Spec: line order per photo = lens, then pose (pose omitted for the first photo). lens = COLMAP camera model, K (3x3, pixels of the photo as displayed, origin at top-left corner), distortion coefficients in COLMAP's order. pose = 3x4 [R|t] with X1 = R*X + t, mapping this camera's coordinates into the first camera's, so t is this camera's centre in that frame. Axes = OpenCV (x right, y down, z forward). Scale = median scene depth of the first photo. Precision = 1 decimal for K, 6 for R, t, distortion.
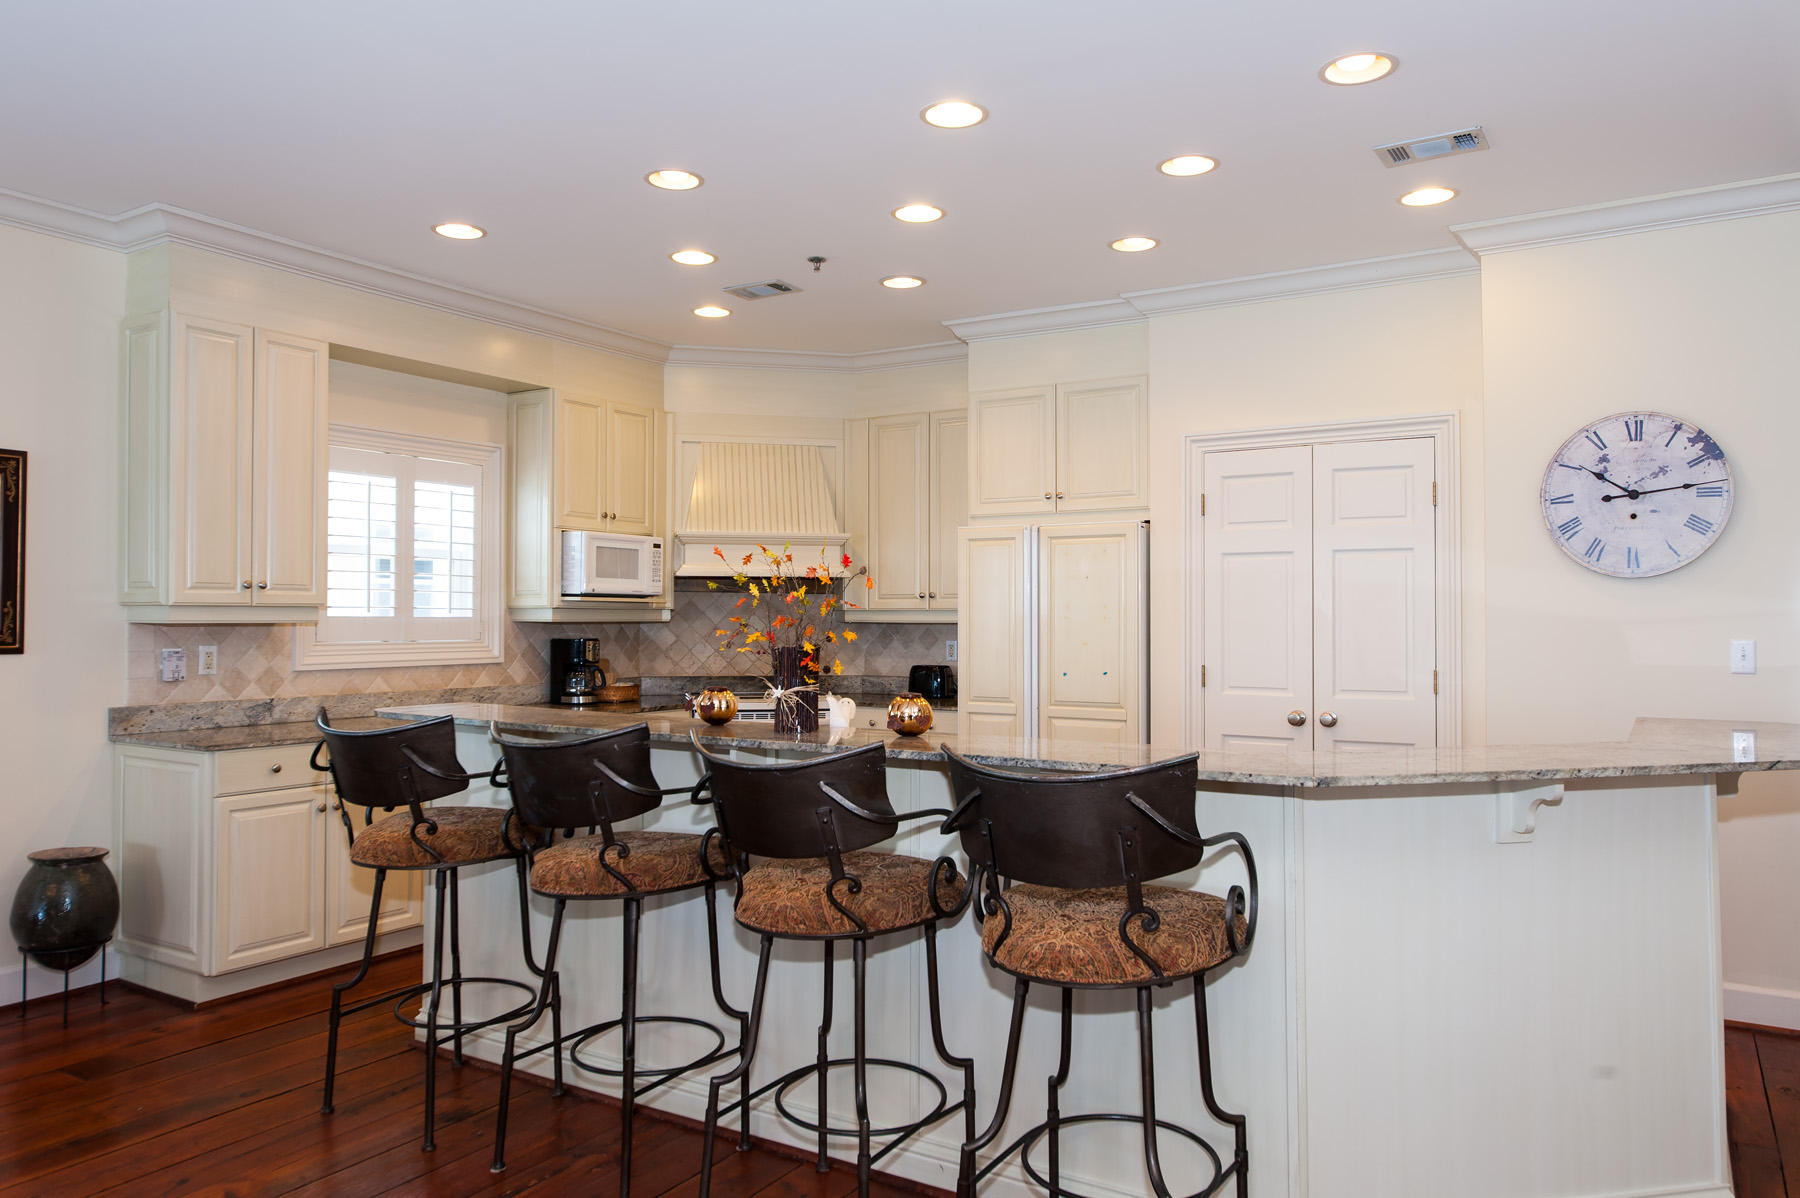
lens RADIAL K [[1231.3, 0, 895.4], [0, 1231.3, 607.3], [0, 0, 1]] dist [0.012997, -0.003303]
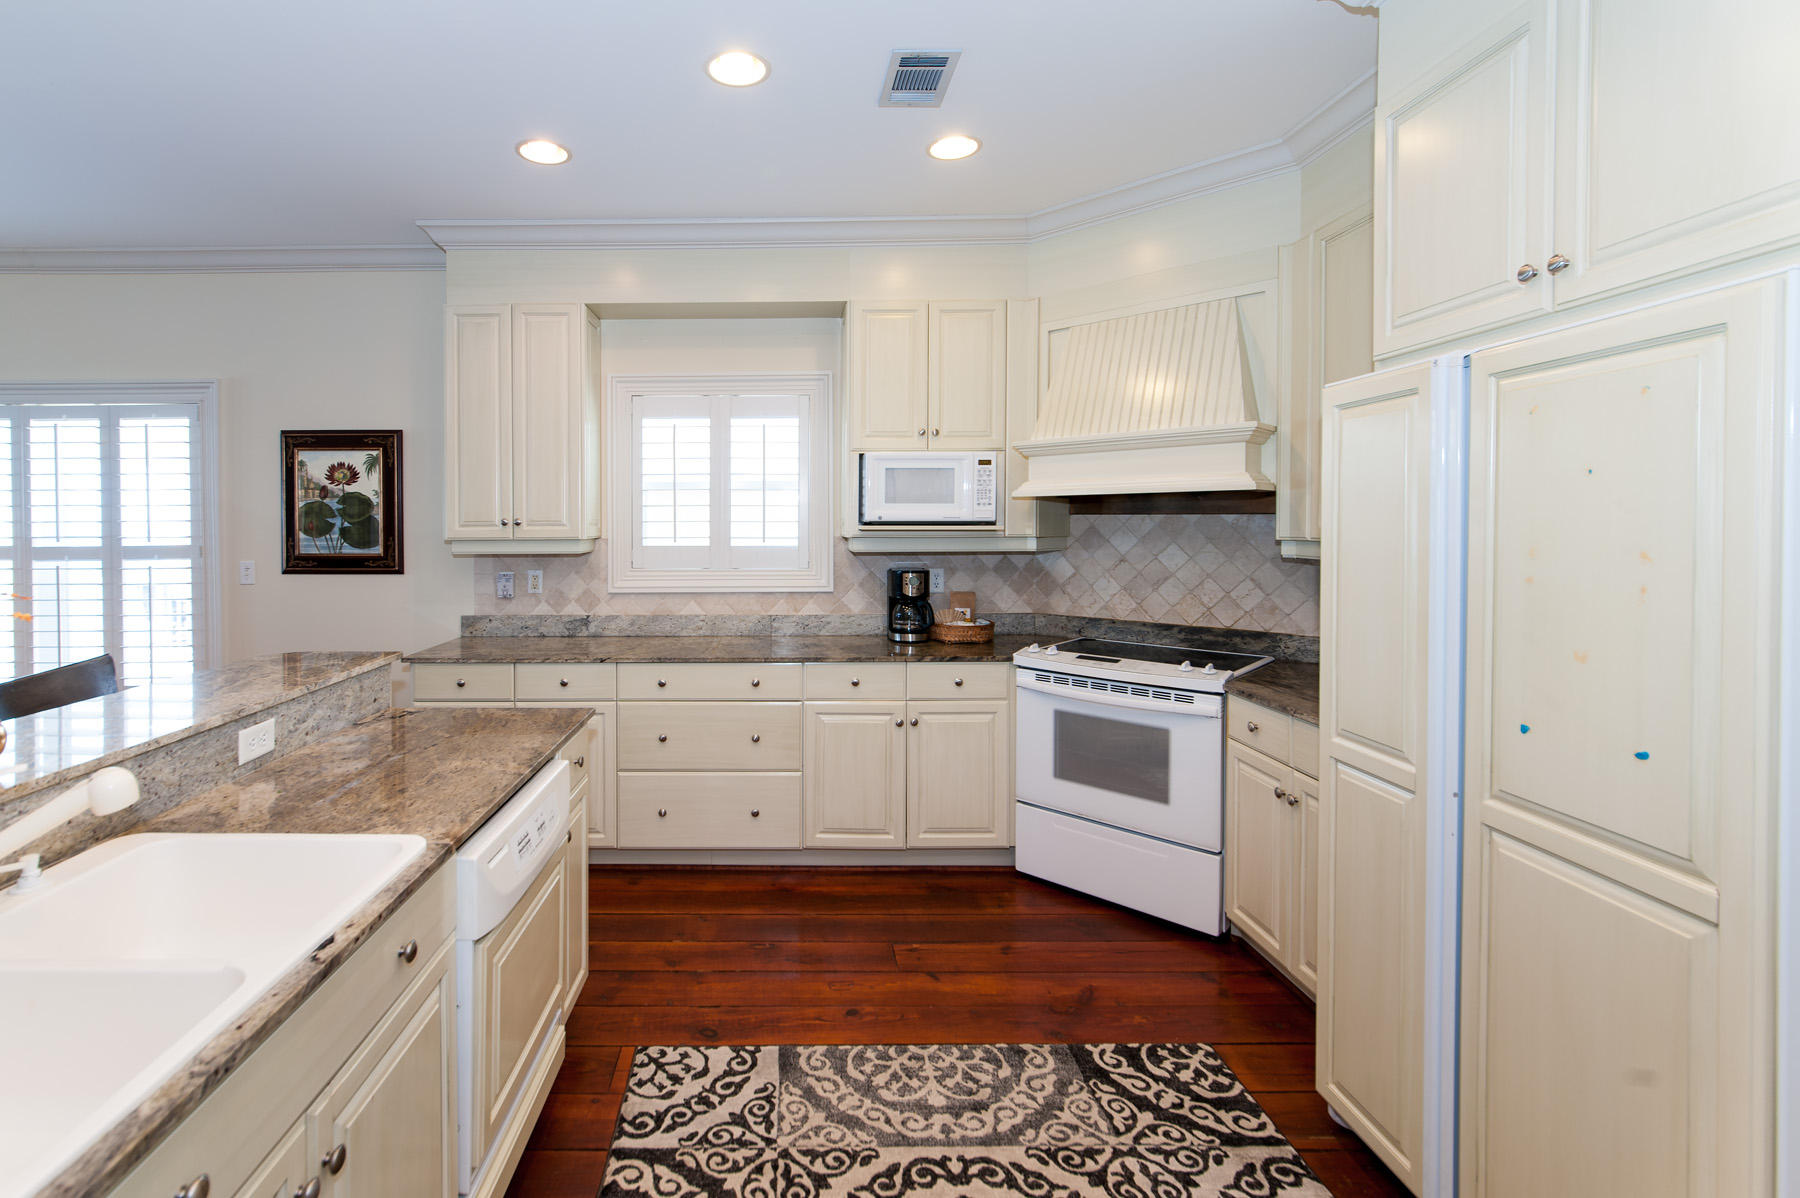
lens RADIAL K [[813.2, 0, 776.0], [0, 813.2, 527.7], [0, 0, 1]] dist [0.000544, 0.000045]
pose [[0.516088, -0.001813, -0.856534, 0.248479], [0.012239, 0.999911, 0.005257, -0.012037], [0.856448, -0.013196, 0.516064, 0.716818]]
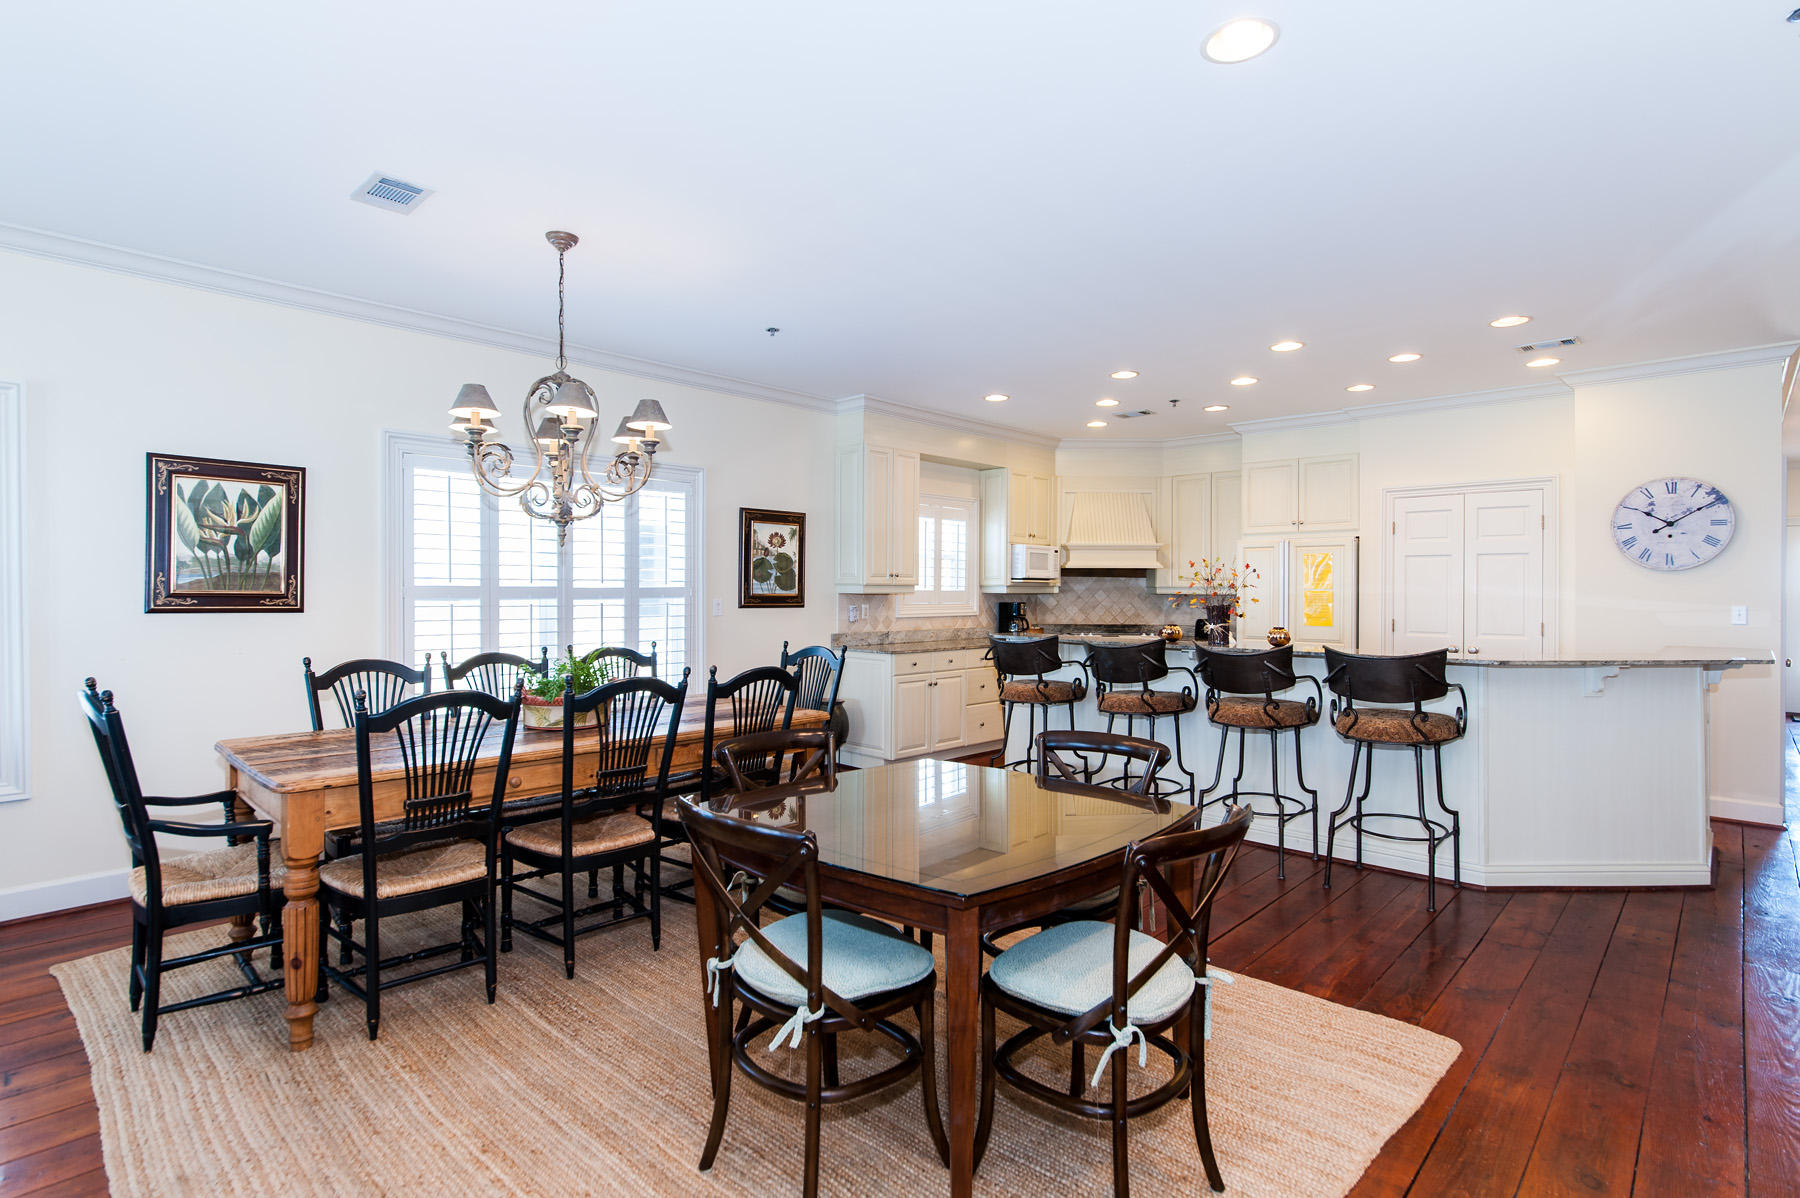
lens RADIAL K [[876.0, 0, 909.2], [0, 876.0, 595.2], [0, 0, 1]] dist [0.003126, 0.000667]
pose [[0.980878, 0.003683, -0.194590, -0.186757], [-0.000875, 0.999894, 0.014513, -0.004807], [0.194623, -0.014065, 0.980777, -0.367023]]
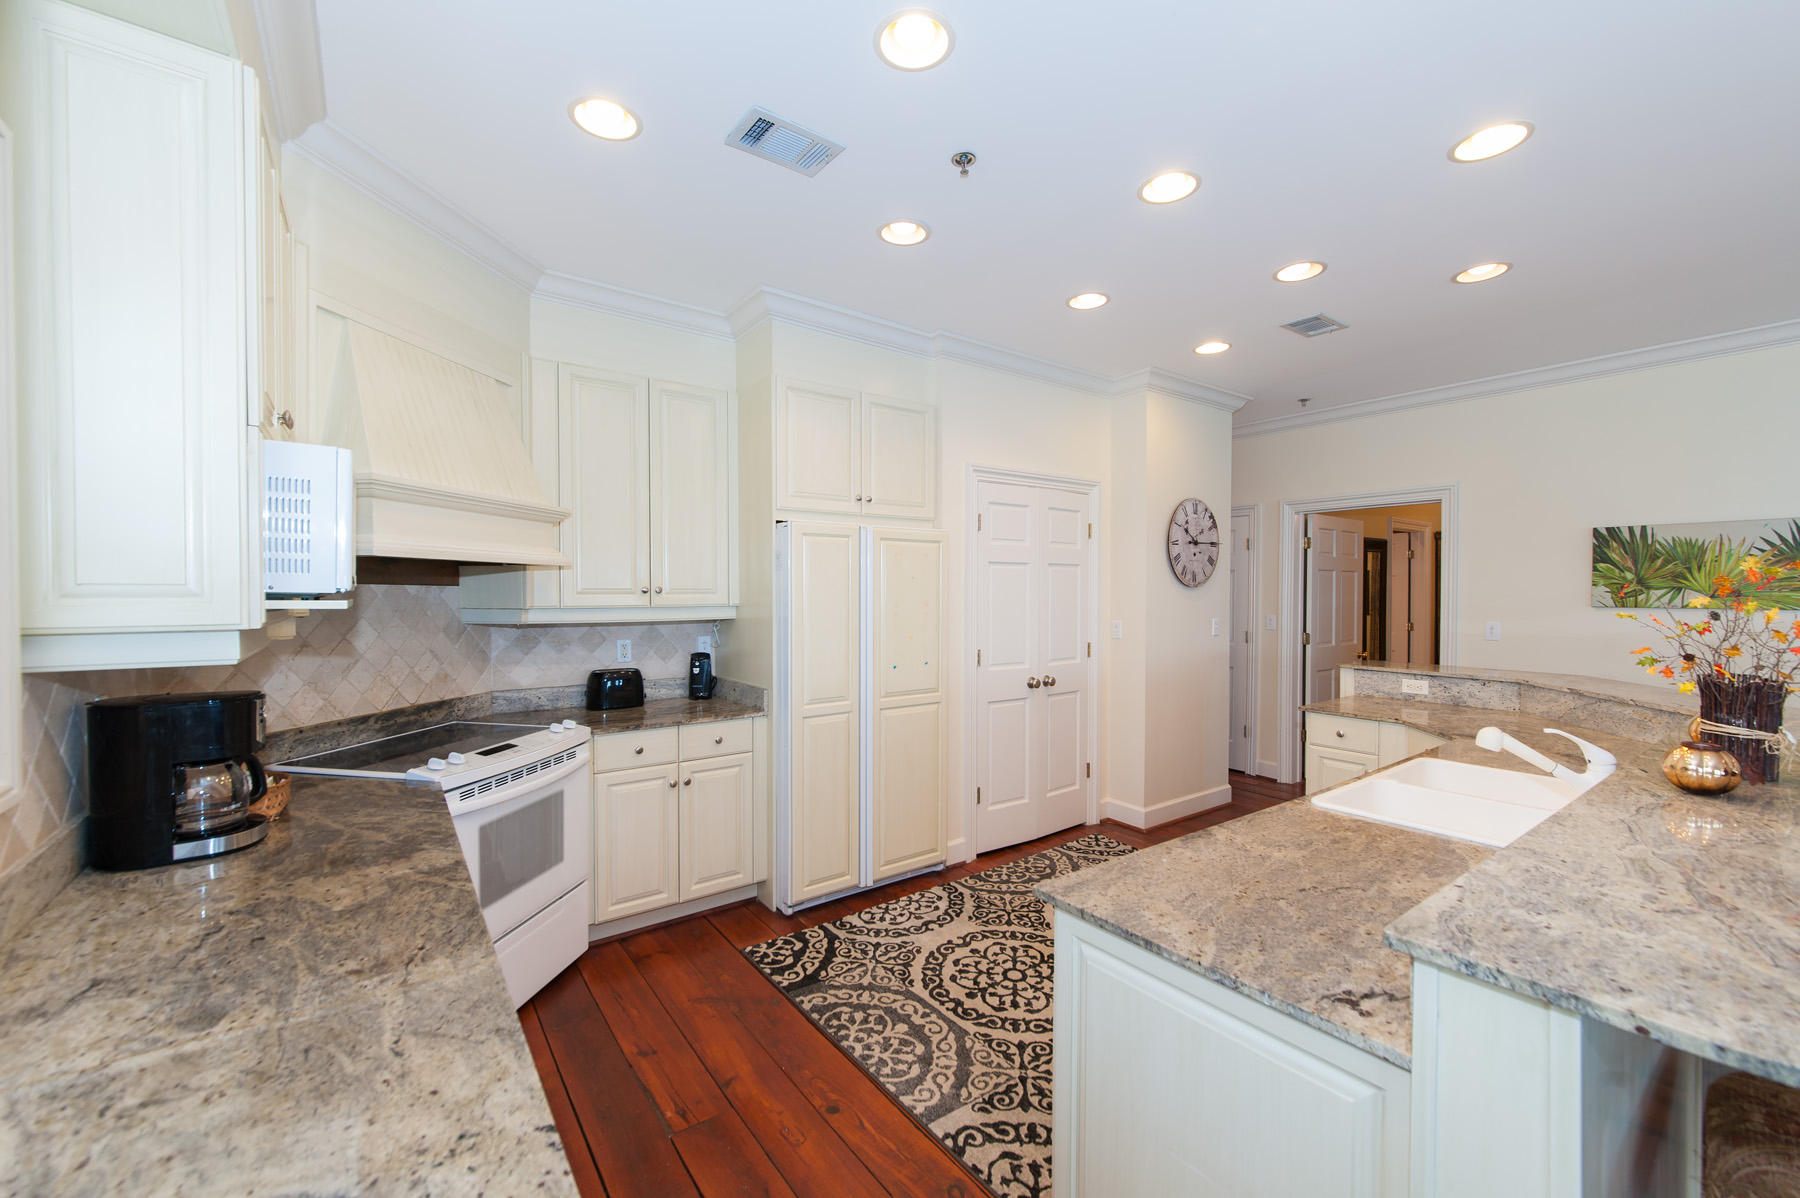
lens RADIAL K [[711.0, 0, 893.8], [0, 711.0, 605.8], [0, 0, 1]] dist [-0.000595, 0.000174]
pose [[0.381270, -0.021101, 0.924223, -0.463052], [-0.008719, 0.999613, 0.026419, -0.016582], [-0.924423, -0.018131, 0.380939, 0.816559]]
